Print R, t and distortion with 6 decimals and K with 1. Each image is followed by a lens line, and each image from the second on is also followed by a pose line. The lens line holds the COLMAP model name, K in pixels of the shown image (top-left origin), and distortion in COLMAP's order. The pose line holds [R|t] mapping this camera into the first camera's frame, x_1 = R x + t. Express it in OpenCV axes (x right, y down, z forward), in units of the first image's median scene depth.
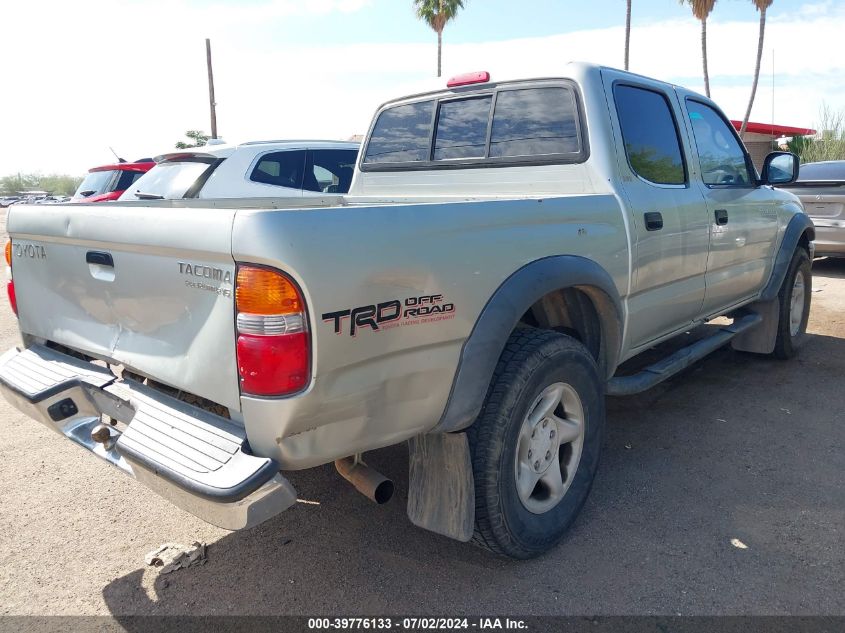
lens RADIAL K [[641.8, 0, 422.5], [0, 641.8, 316.5], [0, 0, 1]] dist [0.001012, -0.001007]
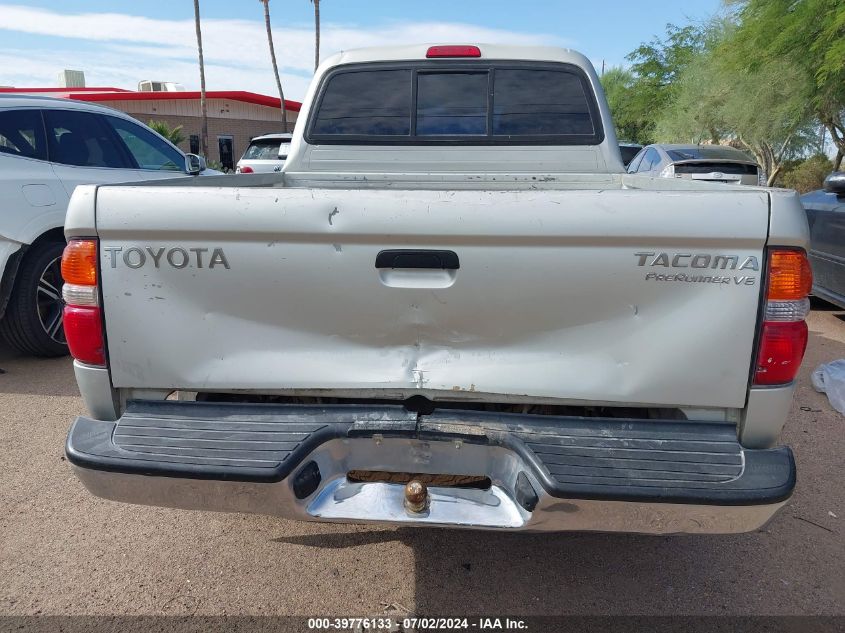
lens RADIAL K [[641.8, 0, 422.5], [0, 641.8, 316.5], [0, 0, 1]] dist [0.001012, -0.001007]
pose [[0.813602, -0.119718, 0.568963, -0.834143], [0.099515, 0.992805, 0.066598, -0.065161], [-0.572843, 0.002436, 0.819662, 0.352578]]
